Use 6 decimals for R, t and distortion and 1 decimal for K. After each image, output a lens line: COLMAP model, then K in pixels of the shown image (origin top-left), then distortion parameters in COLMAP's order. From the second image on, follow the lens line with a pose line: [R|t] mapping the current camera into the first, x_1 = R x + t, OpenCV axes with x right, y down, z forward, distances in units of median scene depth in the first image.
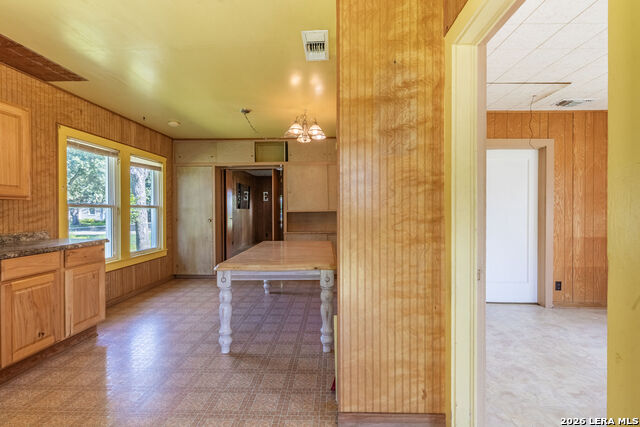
lens RADIAL K [[285.4, 0, 320.8], [0, 285.4, 213.2], [0, 0, 1]] dist [0.001092, 0.000292]
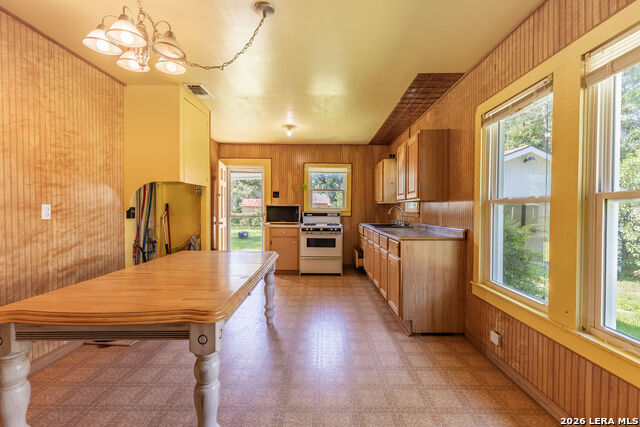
lens RADIAL K [[285.4, 0, 320.8], [0, 285.4, 213.2], [0, 0, 1]] dist [0.001092, 0.000292]
pose [[-0.999345, 0.000681, -0.036186, -0.344595], [-0.000281, 0.999647, 0.026578, -0.014080], [0.036192, 0.026571, -0.998992, 1.505482]]
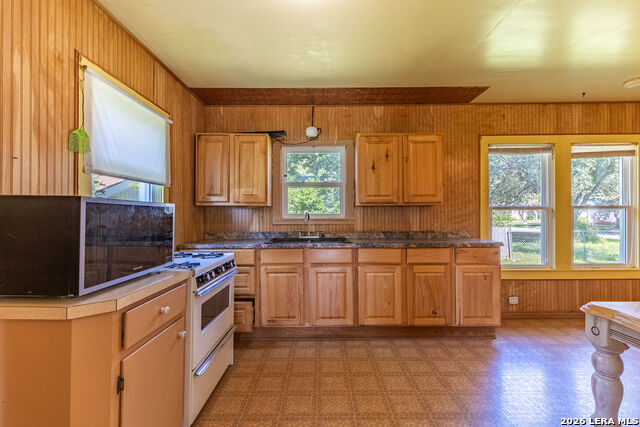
lens RADIAL K [[288.1, 0, 321.3], [0, 288.1, 213.4], [0, 0, 1]] dist [0.003241, -0.000263]
pose [[0.038408, -0.001119, -0.999262, 0.152702], [-0.004624, 0.999988, -0.001297, -0.002860], [0.999251, 0.004670, 0.038403, 0.272938]]
